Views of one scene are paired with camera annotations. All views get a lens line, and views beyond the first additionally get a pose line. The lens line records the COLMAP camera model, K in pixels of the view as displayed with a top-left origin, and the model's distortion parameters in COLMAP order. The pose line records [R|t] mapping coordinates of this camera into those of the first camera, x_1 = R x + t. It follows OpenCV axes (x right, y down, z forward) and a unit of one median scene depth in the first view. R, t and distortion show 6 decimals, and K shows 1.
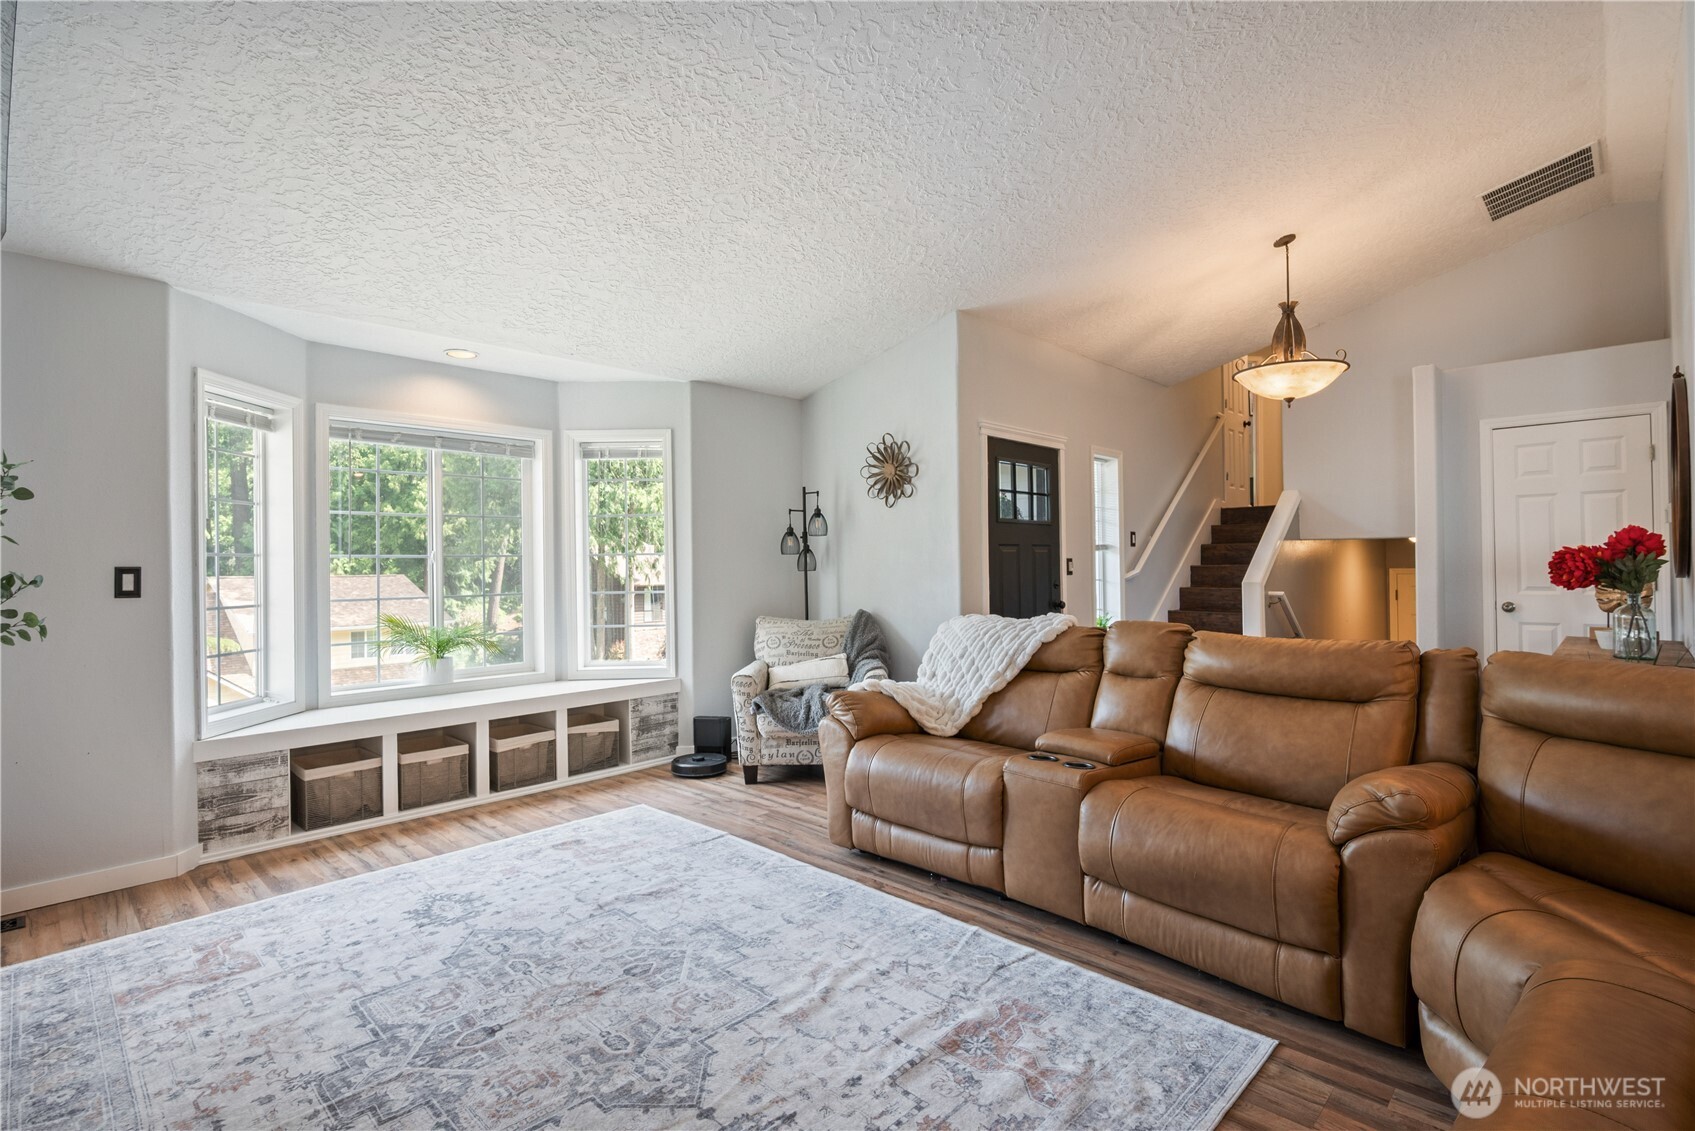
lens RADIAL K [[804.5, 0, 847.6], [0, 804.5, 561.2], [0, 0, 1]] dist [-0.000468, -0.000173]
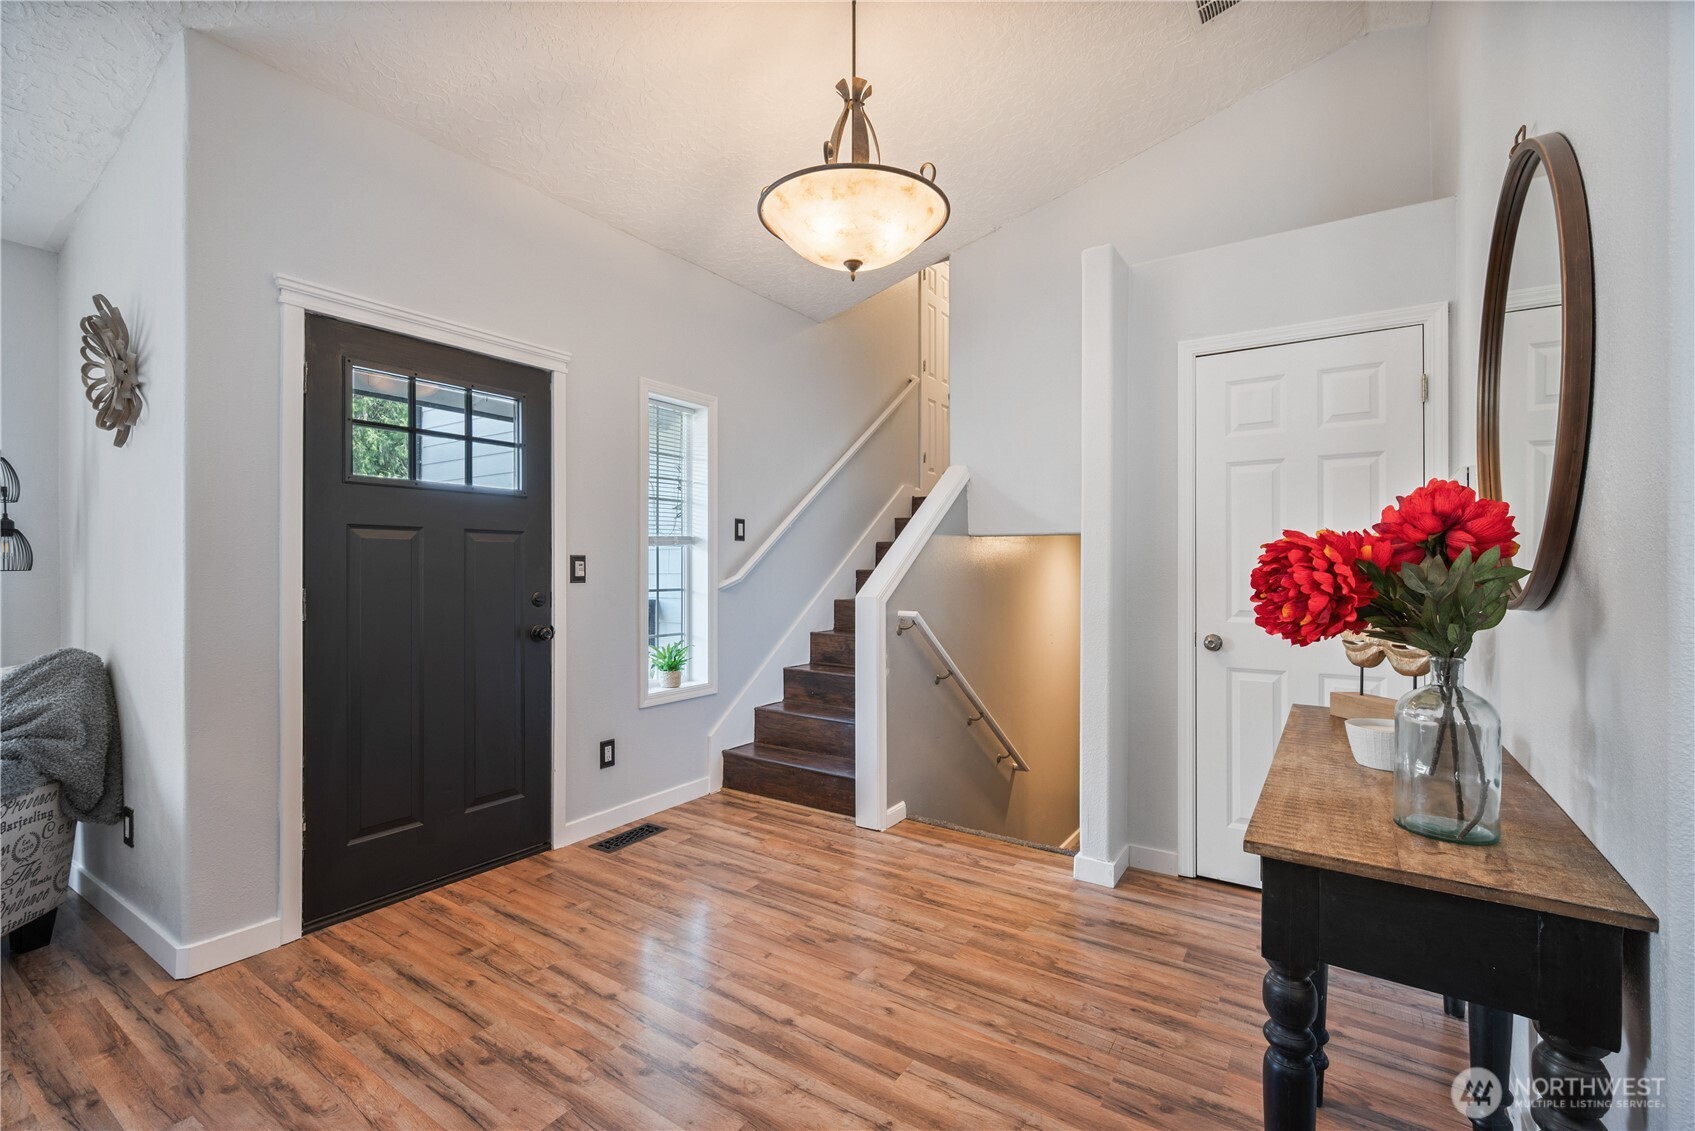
lens RADIAL K [[746.2, 0, 846.0], [0, 746.2, 567.7], [0, 0, 1]] dist [-0.000209, 0.000051]
pose [[0.983322, 0.013005, 0.181409, 0.664029], [-0.014003, 0.999893, 0.004222, 0.000951], [-0.181334, -0.006692, 0.983399, 0.736831]]
